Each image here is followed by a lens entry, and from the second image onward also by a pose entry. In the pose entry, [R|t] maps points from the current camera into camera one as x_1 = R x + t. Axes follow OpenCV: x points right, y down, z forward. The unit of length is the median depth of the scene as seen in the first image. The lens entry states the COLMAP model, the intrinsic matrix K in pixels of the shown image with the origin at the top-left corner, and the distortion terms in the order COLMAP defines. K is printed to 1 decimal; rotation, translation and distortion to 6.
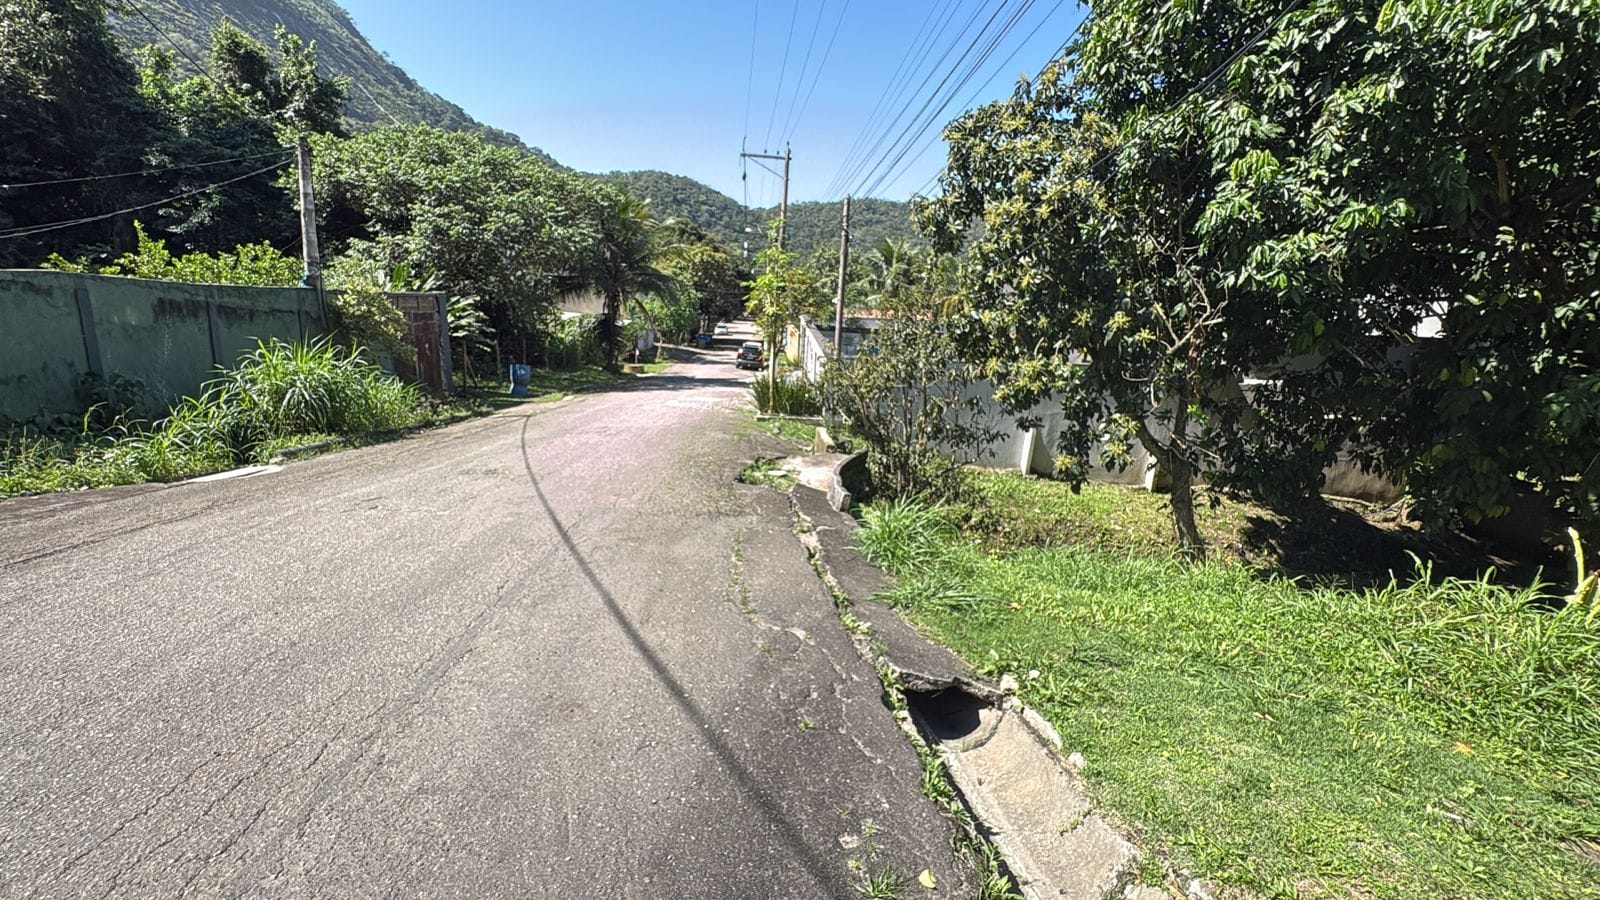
lens RADIAL K [[671.3, 0, 801.6], [0, 671.3, 440.0], [0, 0, 1]] dist [-0.003348, 0.001027]
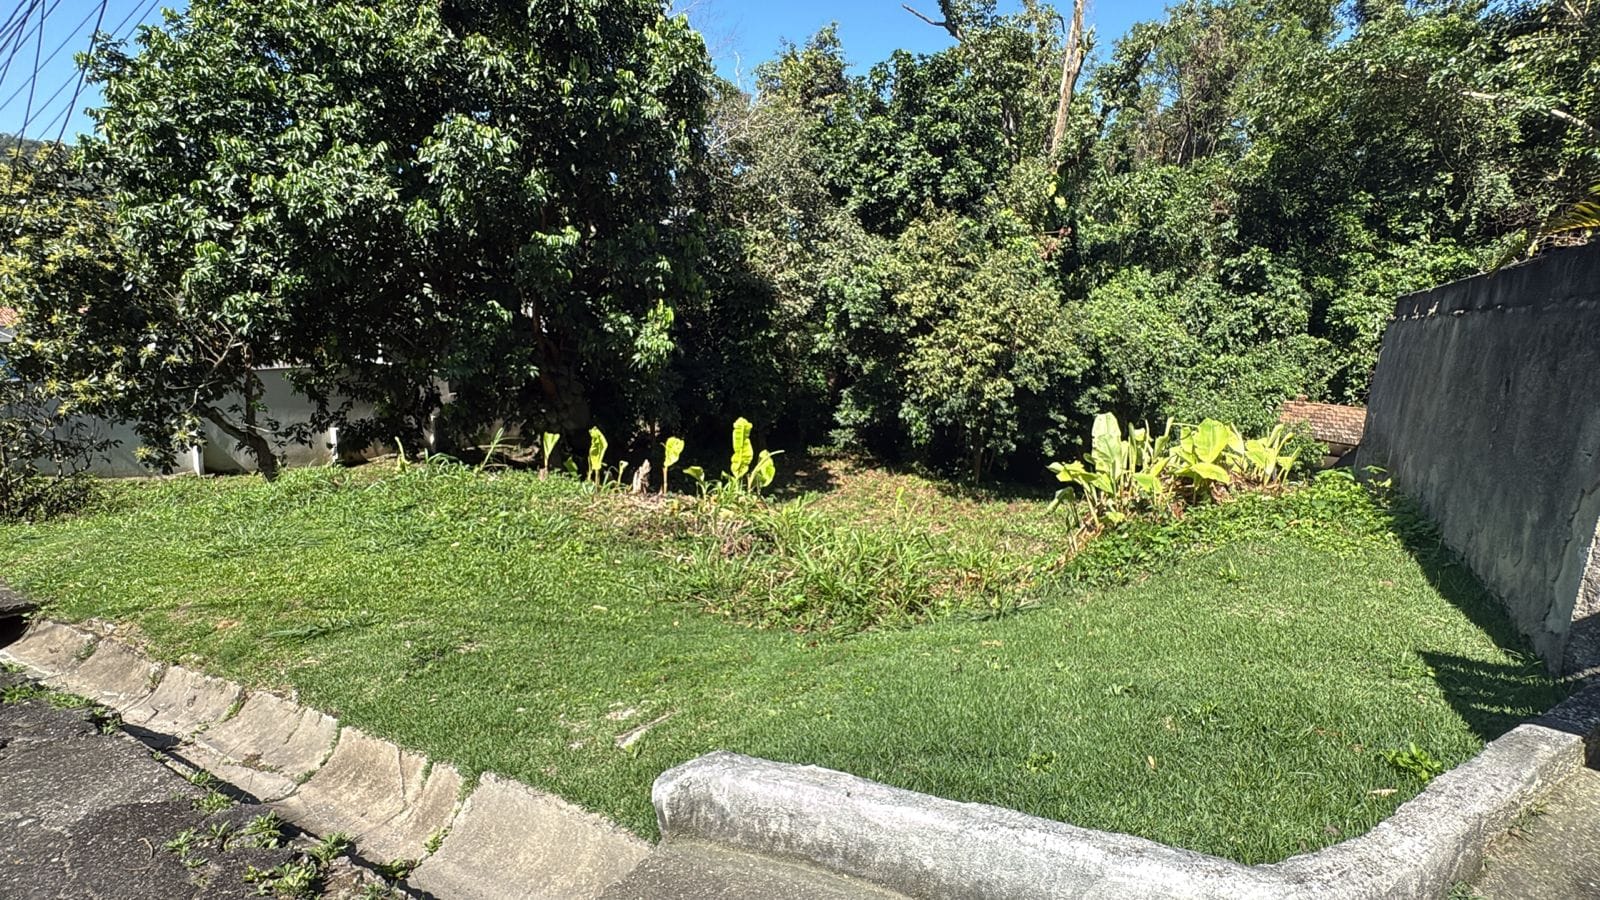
lens RADIAL K [[671.3, 0, 797.9], [0, 671.3, 452.1], [0, 0, 1]] dist [-0.003348, 0.001027]
pose [[0.590768, -0.181658, 0.786126, 0.107977], [0.154908, 0.981736, 0.110447, 0.083228], [-0.791831, 0.056529, 0.608118, -0.815726]]
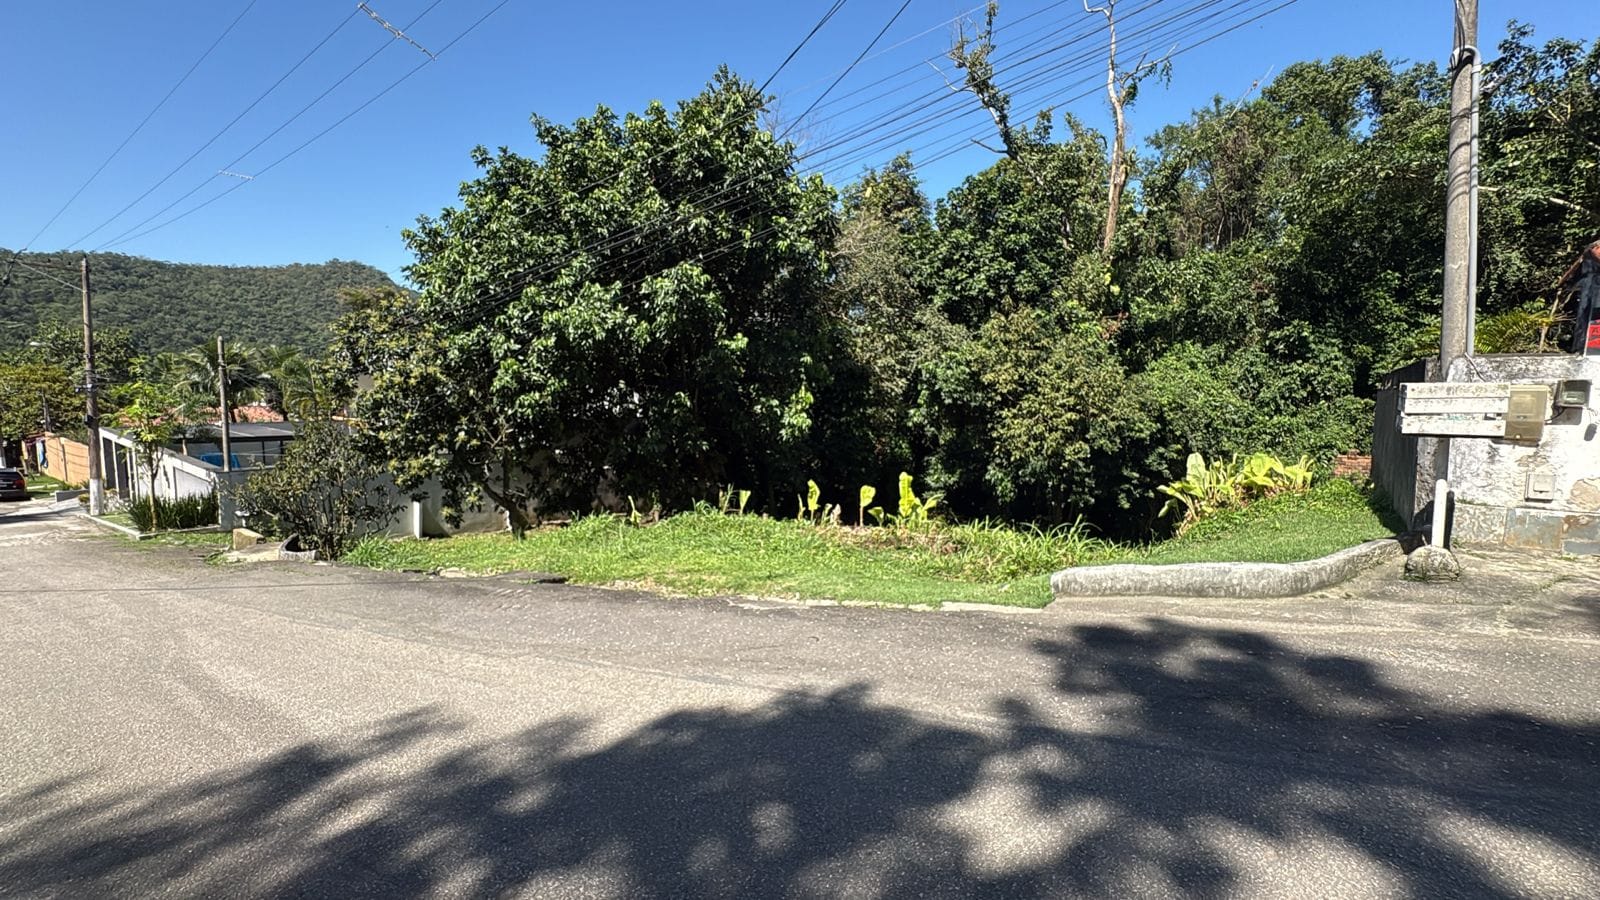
lens RADIAL K [[671.3, 0, 796.9], [0, 671.3, 453.2], [0, 0, 1]] dist [-0.003348, 0.001027]
pose [[0.638995, -0.110902, 0.761174, -0.351974], [0.182084, 0.983236, -0.009601, 0.064368], [-0.747349, 0.144733, 0.648476, -0.870522]]
